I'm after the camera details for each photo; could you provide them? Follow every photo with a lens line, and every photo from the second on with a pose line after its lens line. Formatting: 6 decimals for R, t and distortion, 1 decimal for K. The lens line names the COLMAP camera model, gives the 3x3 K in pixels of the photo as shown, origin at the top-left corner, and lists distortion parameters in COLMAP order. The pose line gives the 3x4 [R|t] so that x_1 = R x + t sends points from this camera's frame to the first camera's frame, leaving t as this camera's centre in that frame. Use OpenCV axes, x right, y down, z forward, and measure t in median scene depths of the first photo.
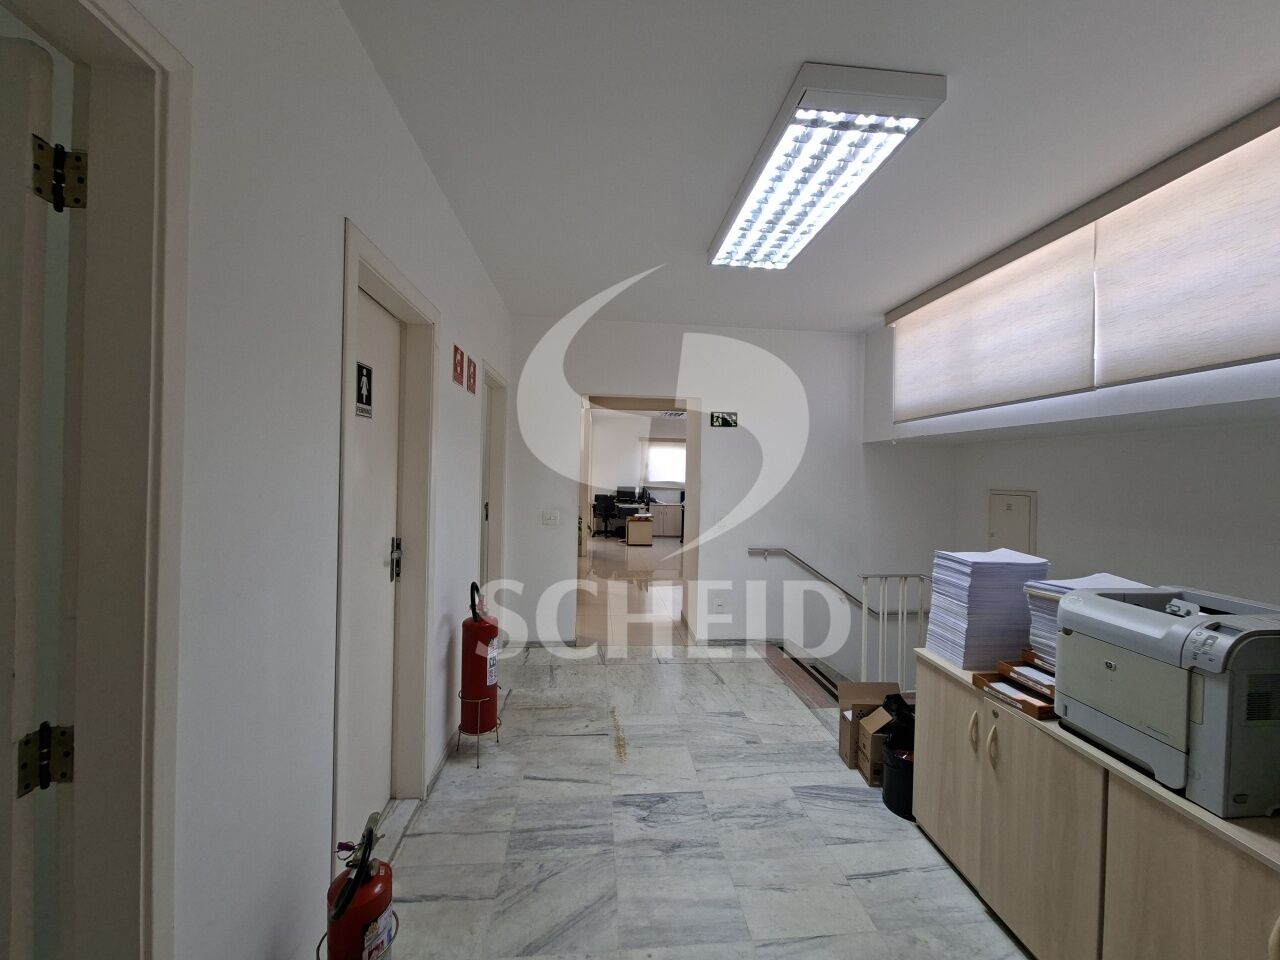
lens RADIAL K [[505.6, 0, 644.2], [0, 505.6, 467.4], [0, 0, 1]] dist [-0.001444, -0.000195]
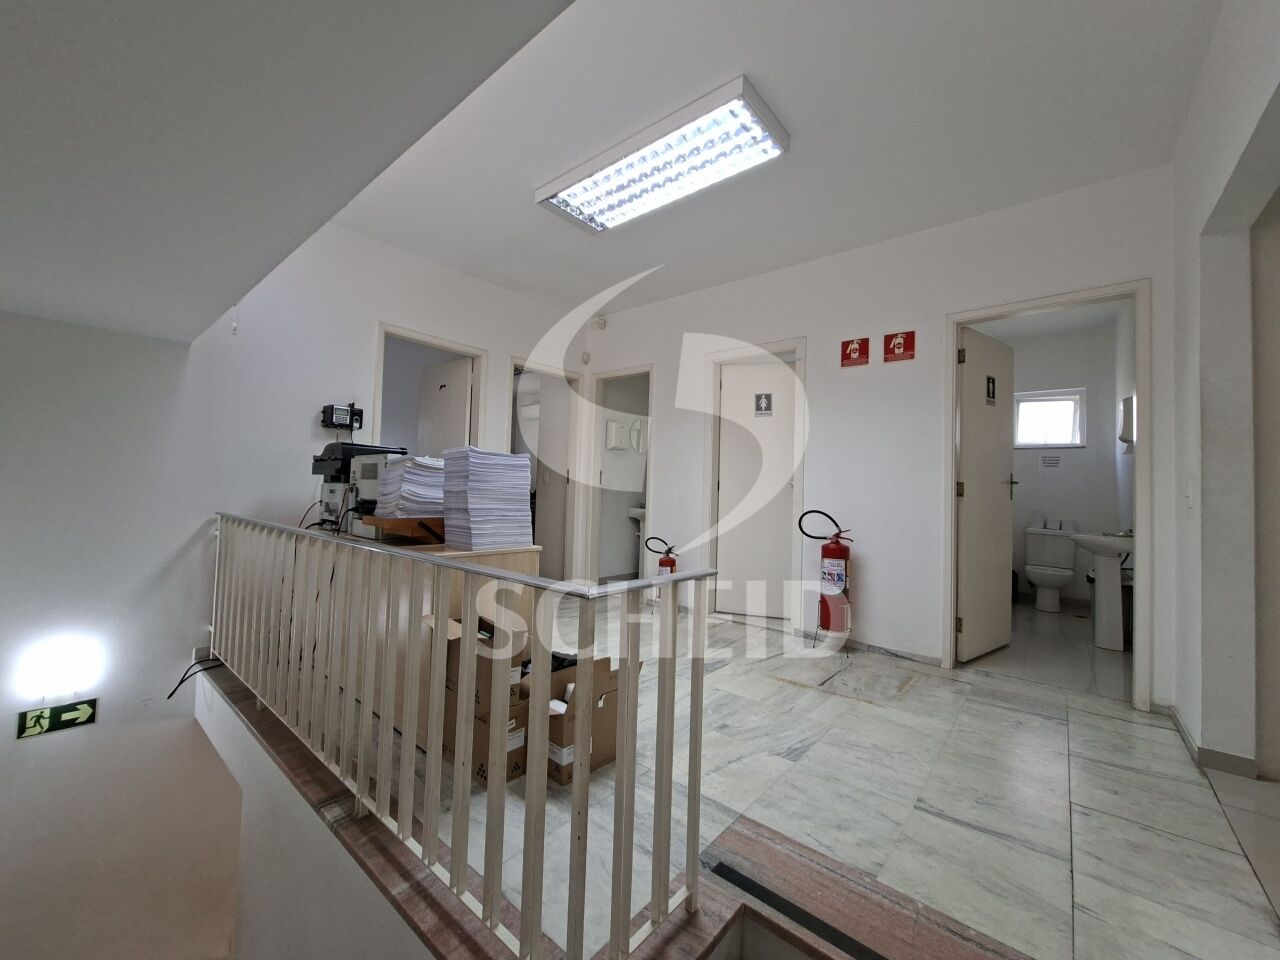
lens RADIAL K [[505.6, 0, 644.2], [0, 505.6, 467.4], [0, 0, 1]] dist [-0.001444, -0.000195]
pose [[-0.704823, -0.071571, -0.705763, 0.814347], [-0.043602, 0.997387, -0.057601, 0.174794], [0.708042, -0.009826, -0.706102, 1.357586]]
